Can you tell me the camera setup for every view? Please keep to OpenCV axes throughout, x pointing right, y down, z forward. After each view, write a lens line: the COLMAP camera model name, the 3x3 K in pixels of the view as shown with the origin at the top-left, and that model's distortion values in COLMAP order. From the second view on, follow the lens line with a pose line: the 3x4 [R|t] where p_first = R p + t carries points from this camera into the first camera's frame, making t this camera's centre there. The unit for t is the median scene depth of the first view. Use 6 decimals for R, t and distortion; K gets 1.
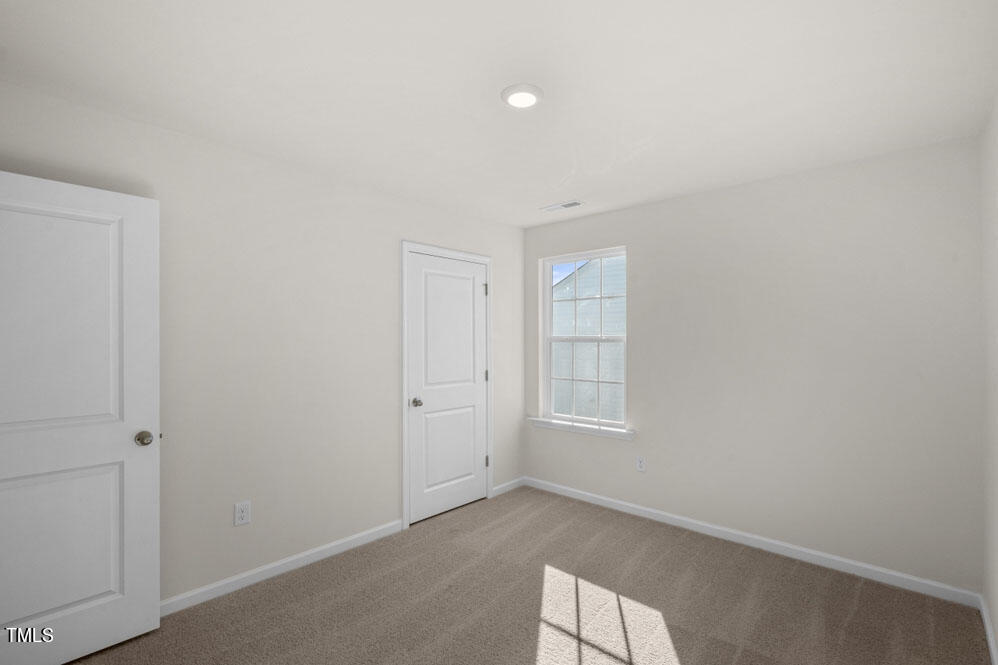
lens RADIAL K [[447.5, 0, 499.7], [0, 447.5, 339.5], [0, 0, 1]] dist [-0.008100, 0.002232]
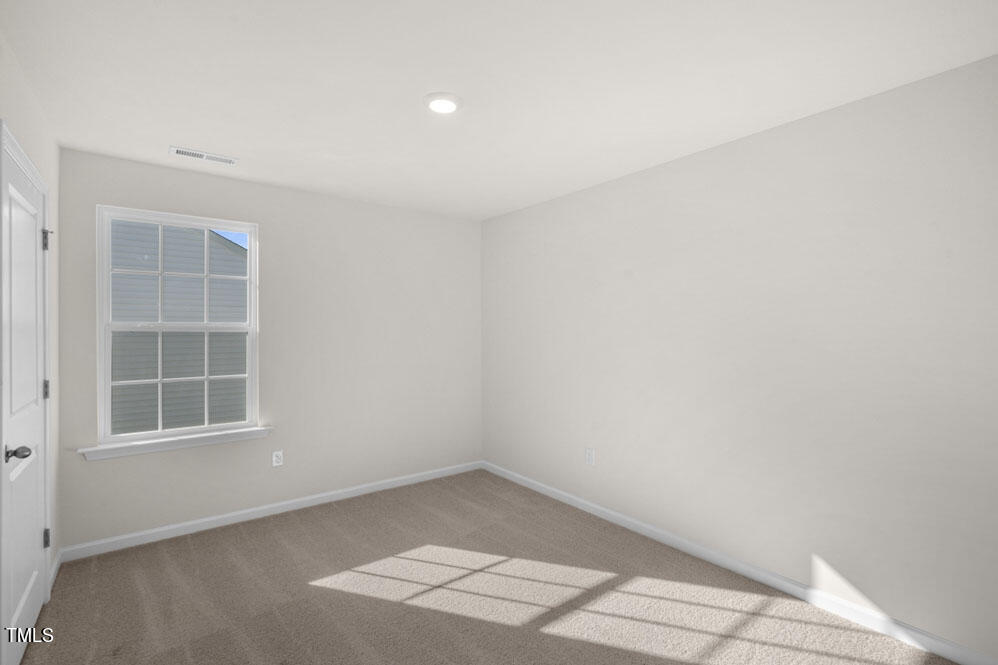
lens RADIAL K [[447.5, 0, 503.6], [0, 447.5, 329.2], [0, 0, 1]] dist [-0.008100, 0.002232]
pose [[0.180377, 0.002713, 0.983594, -0.757260], [-0.007105, 0.999974, -0.001455, 0.001698], [-0.983572, -0.006726, 0.180392, 0.508157]]
